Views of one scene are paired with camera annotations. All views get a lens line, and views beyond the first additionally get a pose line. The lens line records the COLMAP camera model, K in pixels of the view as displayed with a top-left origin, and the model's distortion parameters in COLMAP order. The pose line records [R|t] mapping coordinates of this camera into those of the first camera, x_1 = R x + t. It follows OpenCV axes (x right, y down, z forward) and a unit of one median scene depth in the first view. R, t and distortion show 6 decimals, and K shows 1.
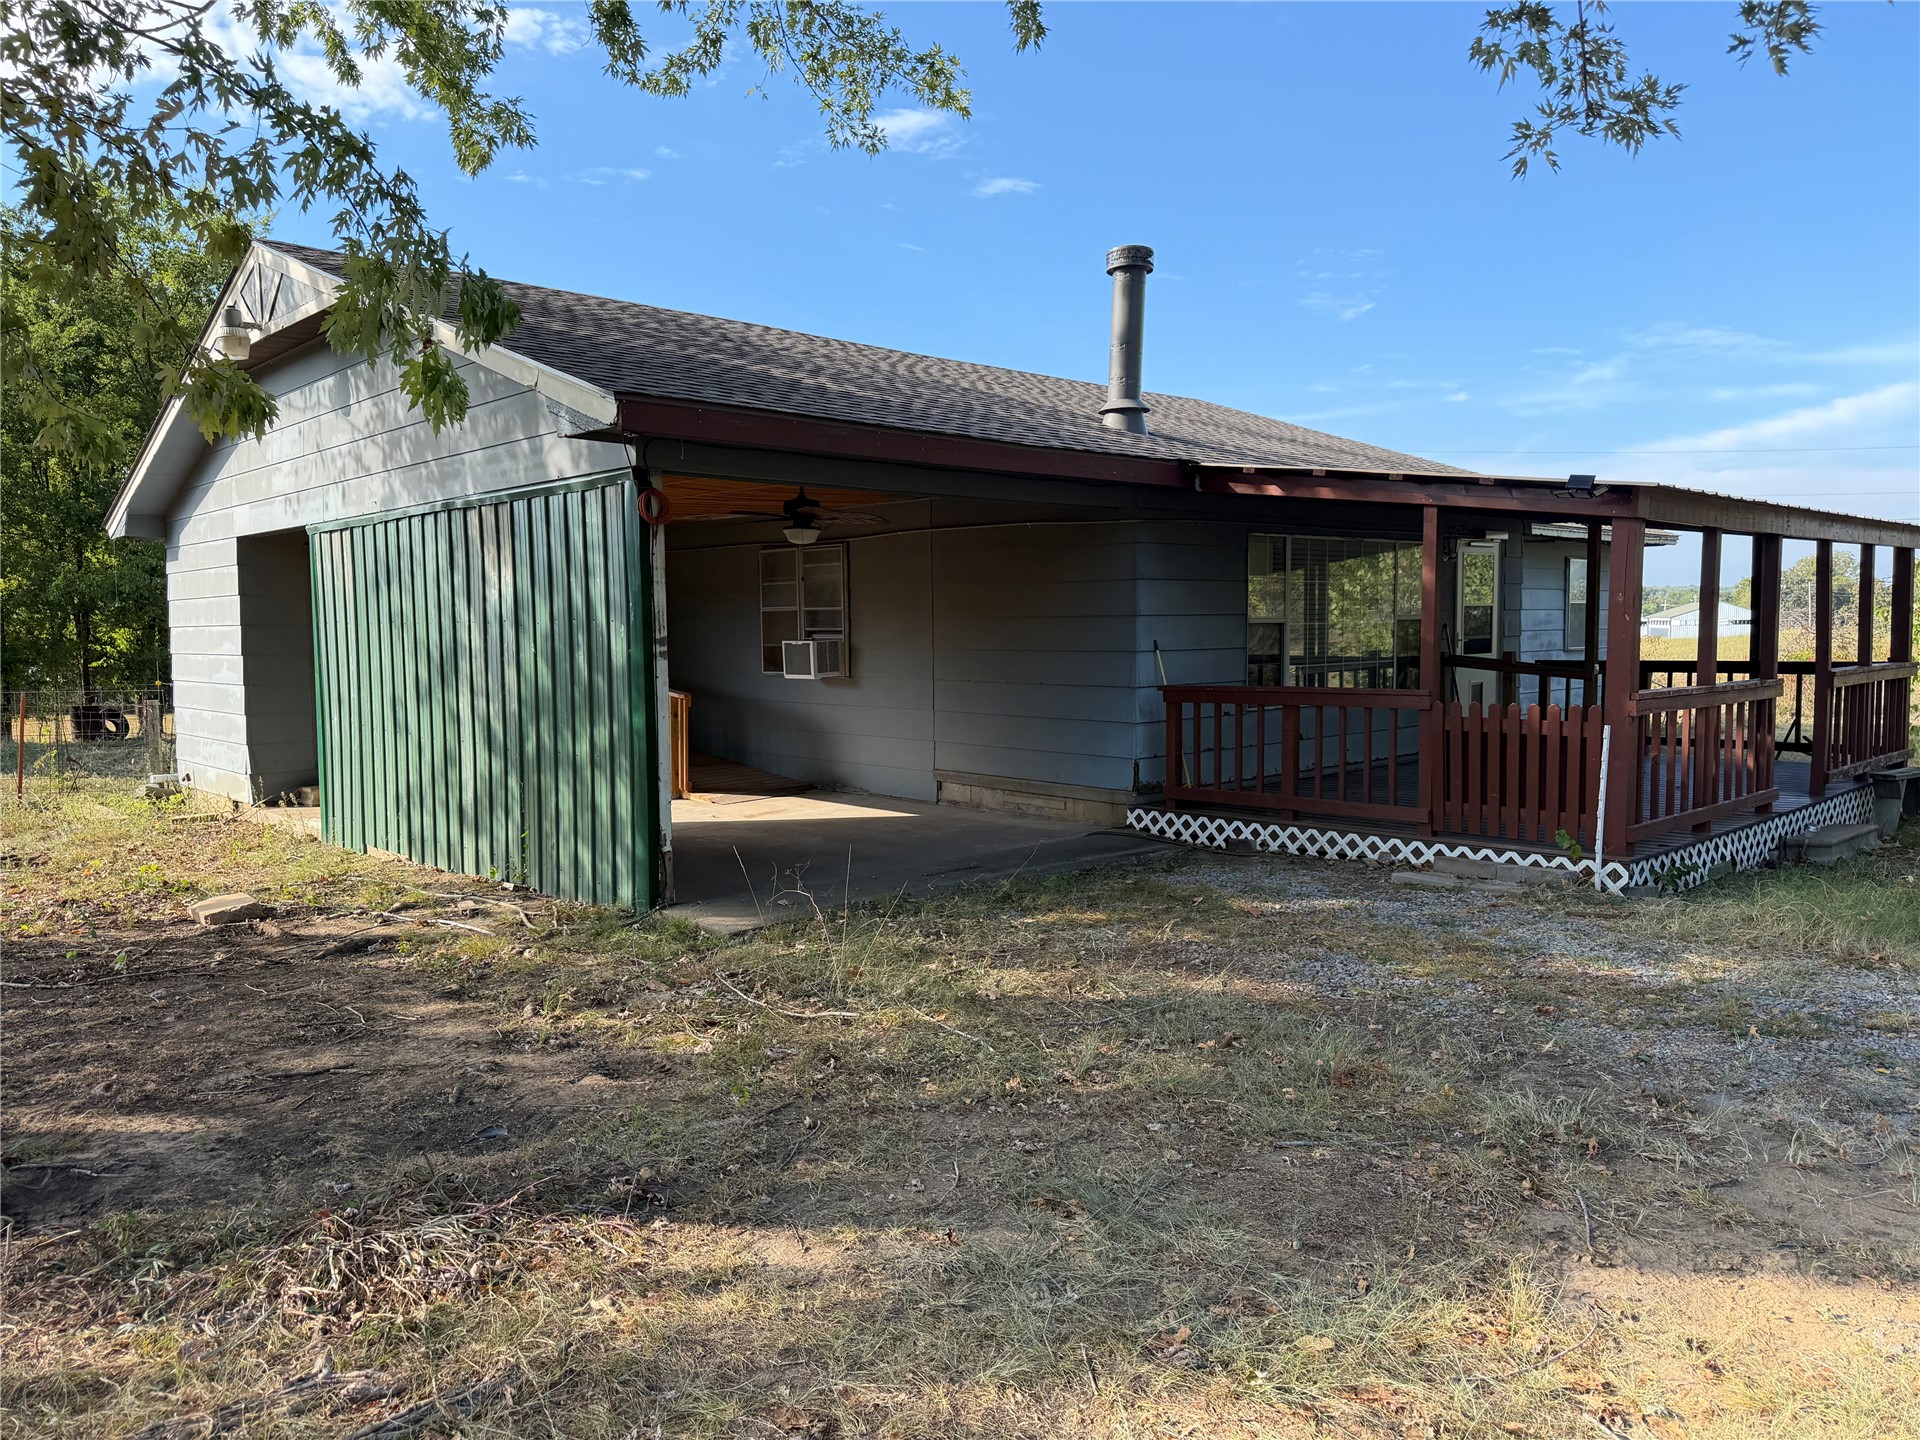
lens RADIAL K [[1379.8, 0, 955.7], [0, 1379.8, 719.6], [0, 0, 1]] dist [0.065346, -0.080026]
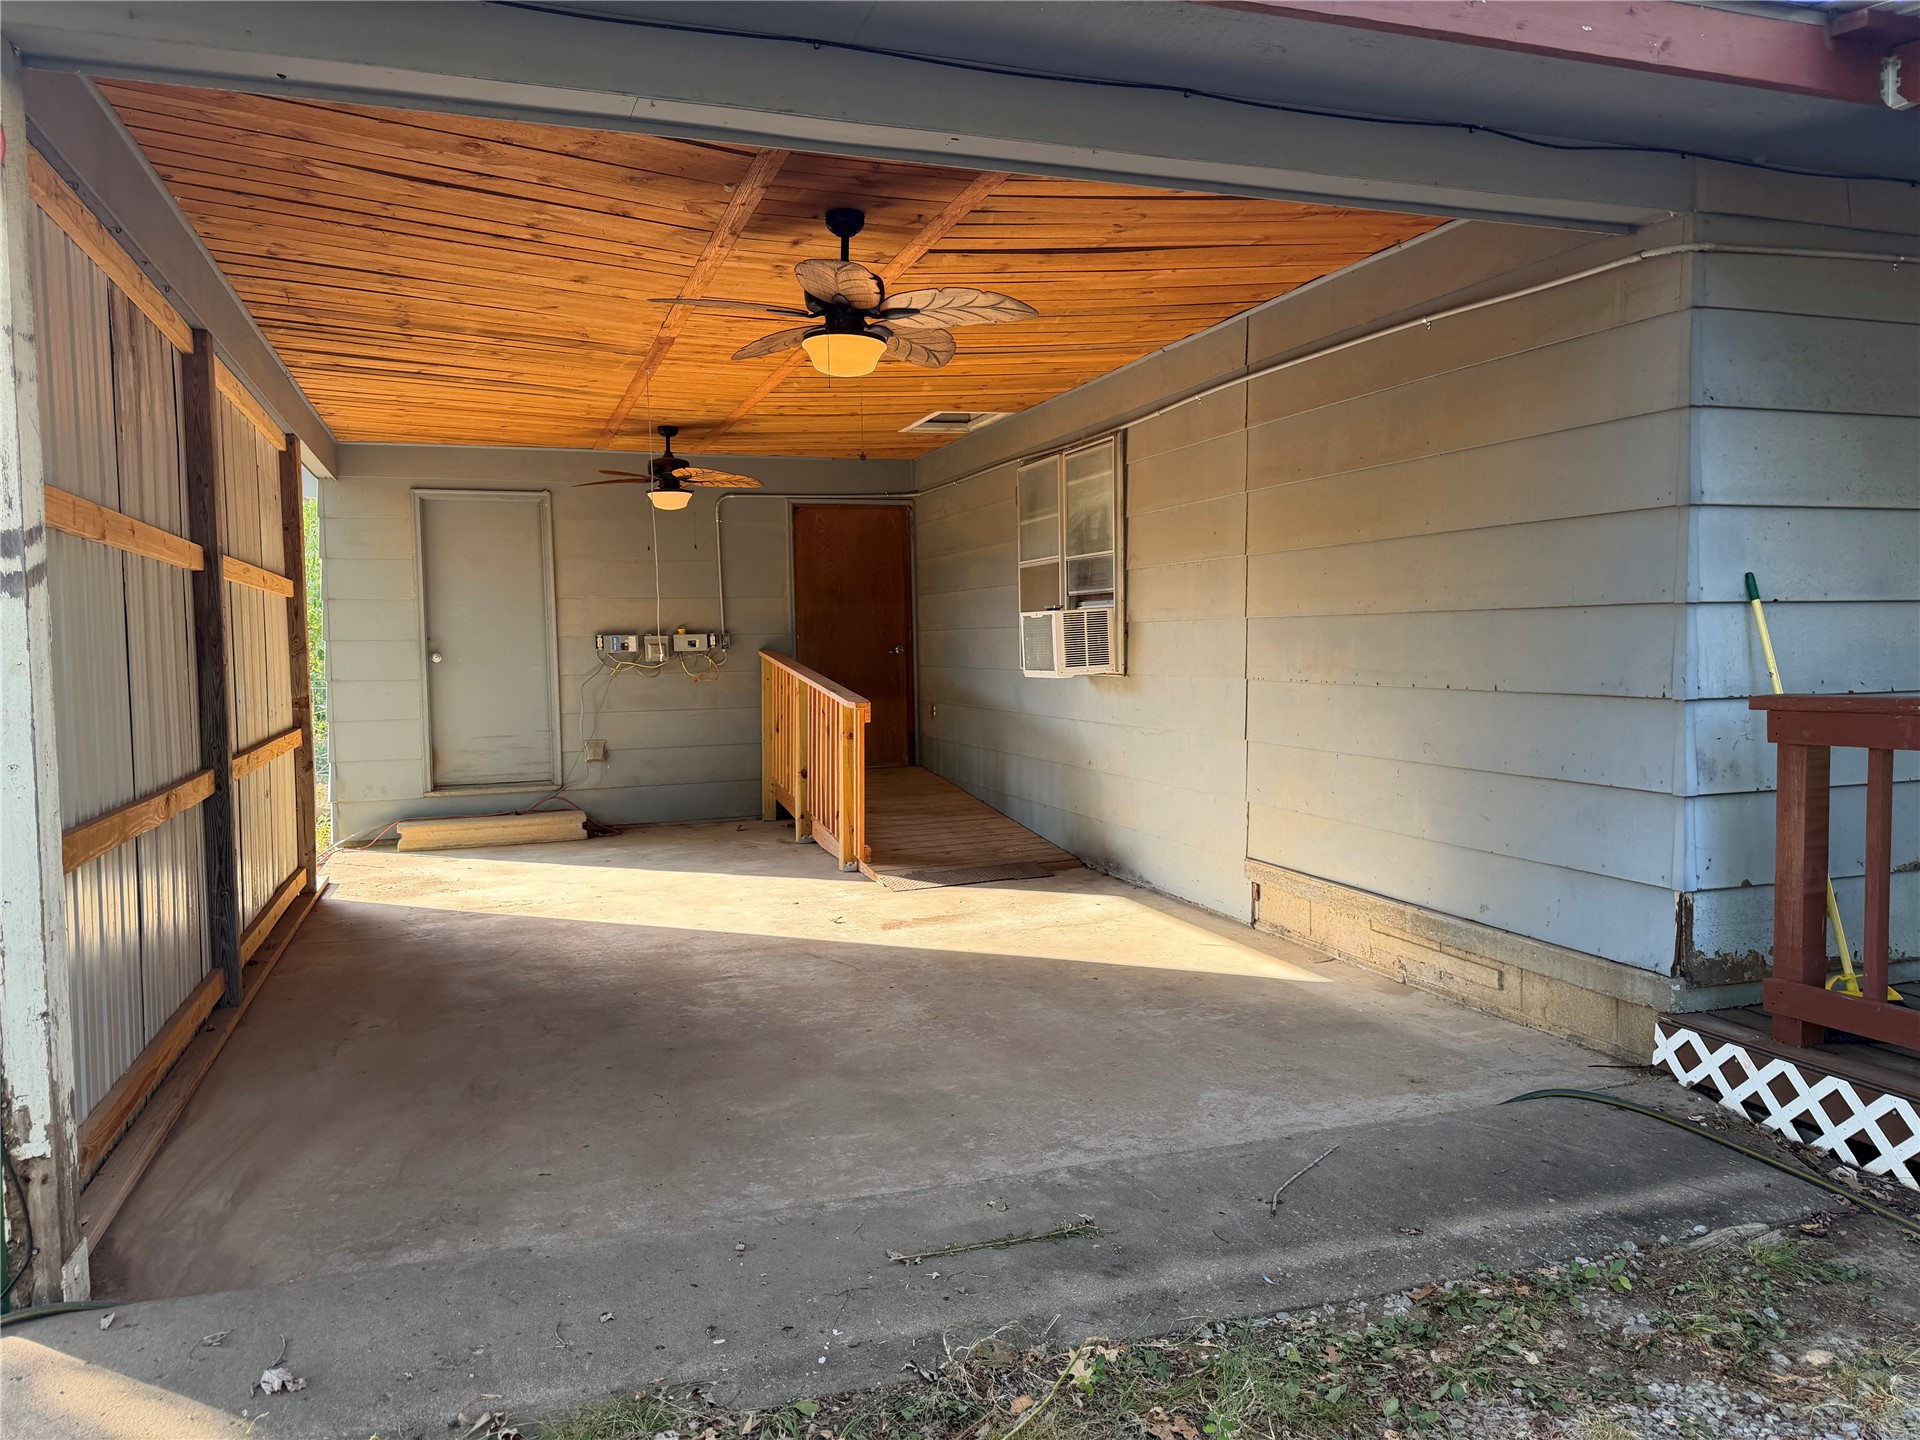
lens RADIAL K [[1379.8, 0, 933.9], [0, 1379.8, 716.3], [0, 0, 1]] dist [0.065346, -0.080026]
pose [[0.912558, 0.019684, -0.408474, 0.099493], [-0.023201, 0.999724, -0.003659, -0.013125], [0.408289, 0.012816, 0.912763, 0.574566]]
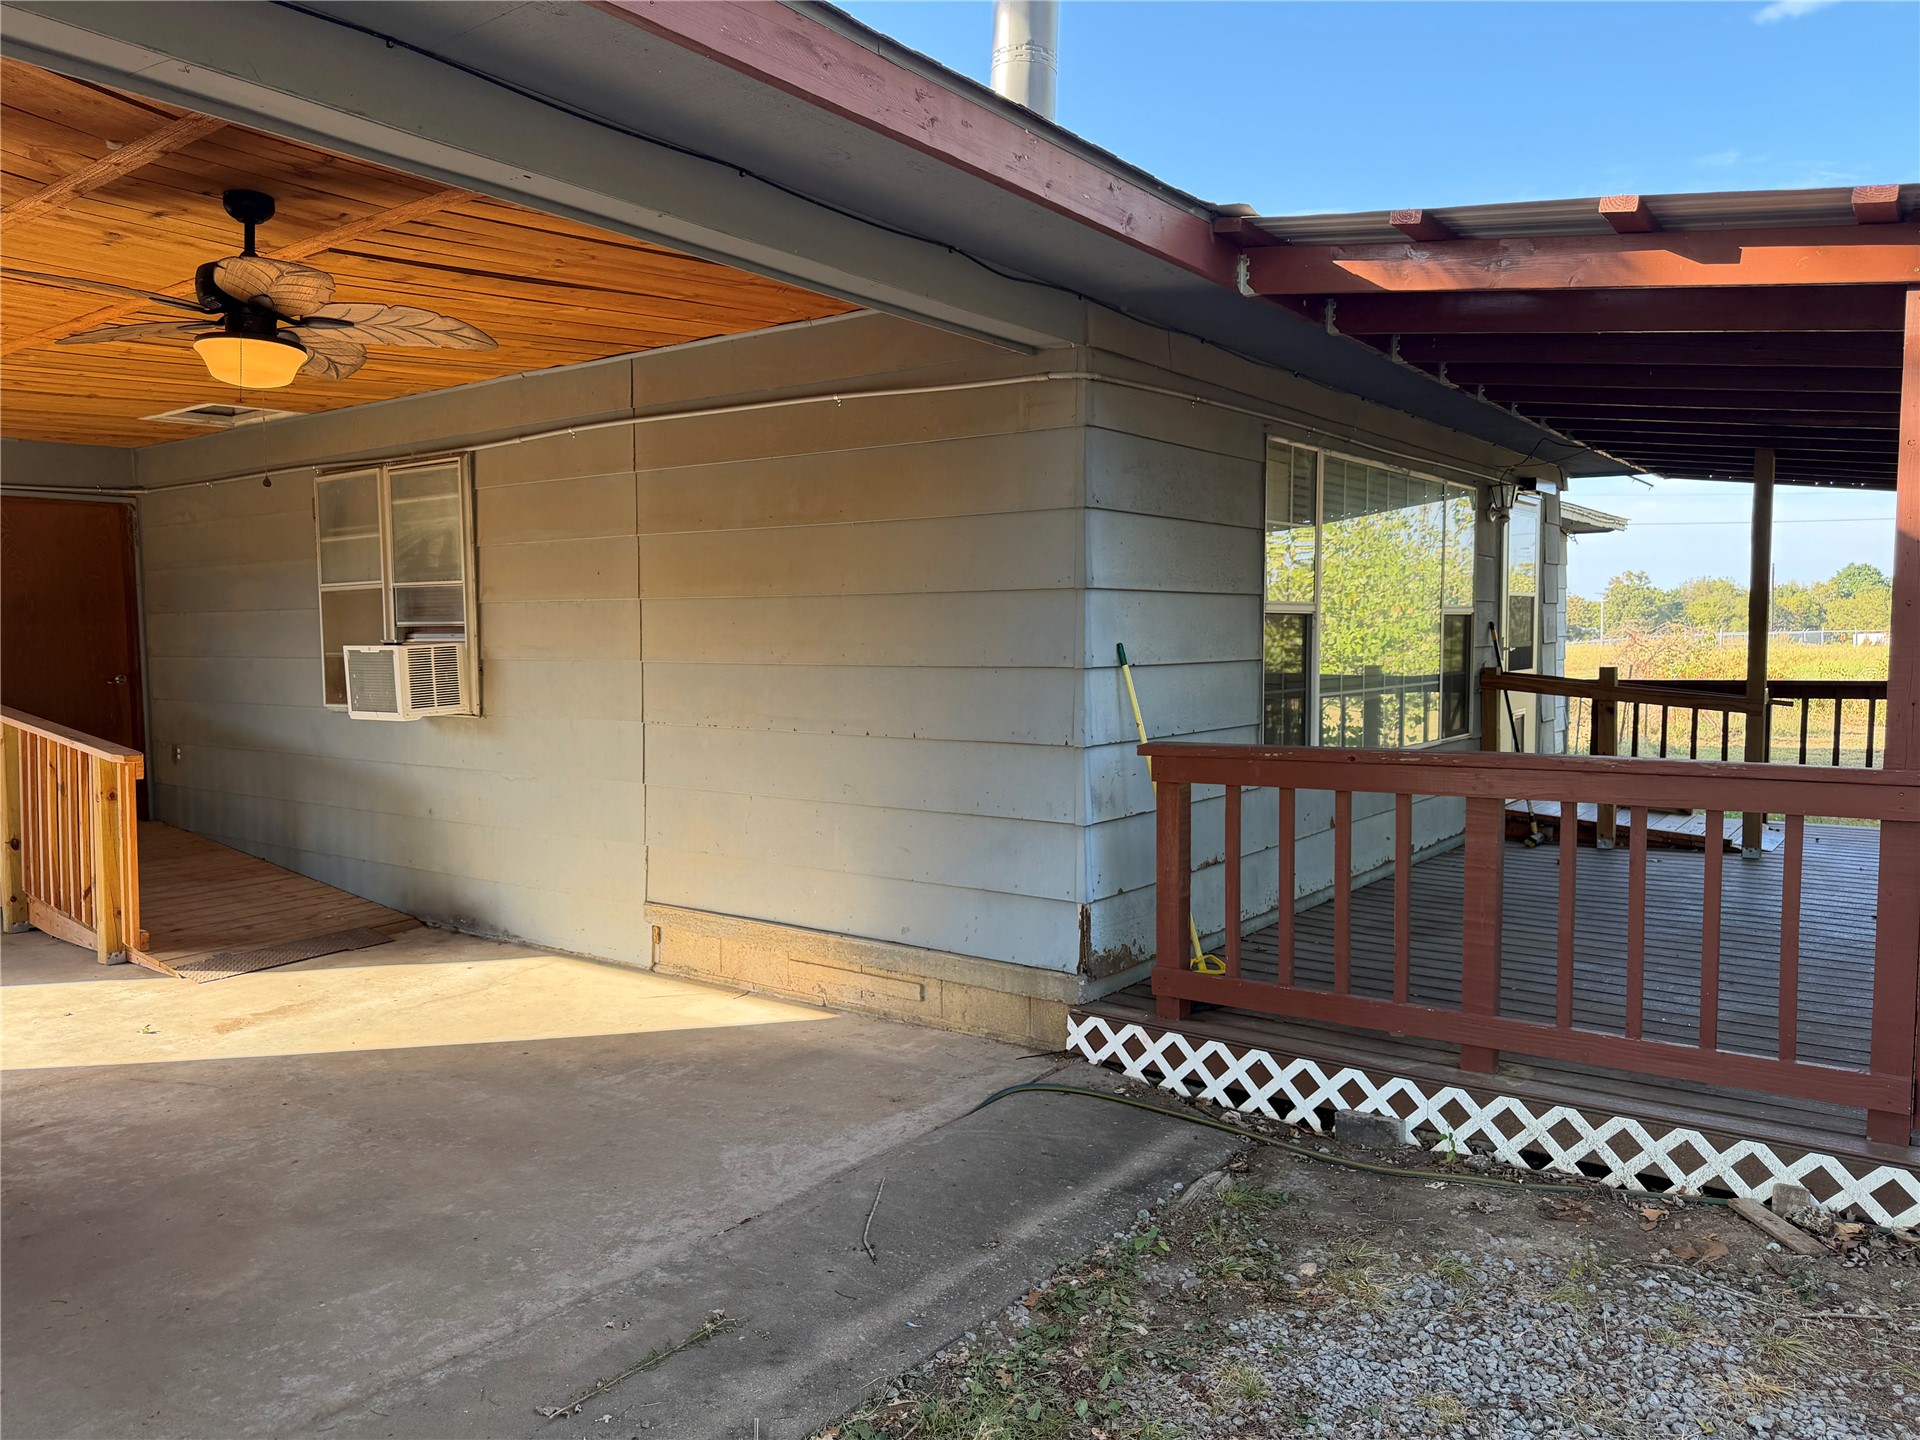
lens RADIAL K [[1379.8, 0, 986.9], [0, 1379.8, 728.4], [0, 0, 1]] dist [0.065346, -0.080026]
pose [[0.981716, -0.008240, 0.190175, 0.012708], [0.008831, 0.999958, -0.002259, -0.029030], [-0.190148, 0.003897, 0.981748, 0.562245]]
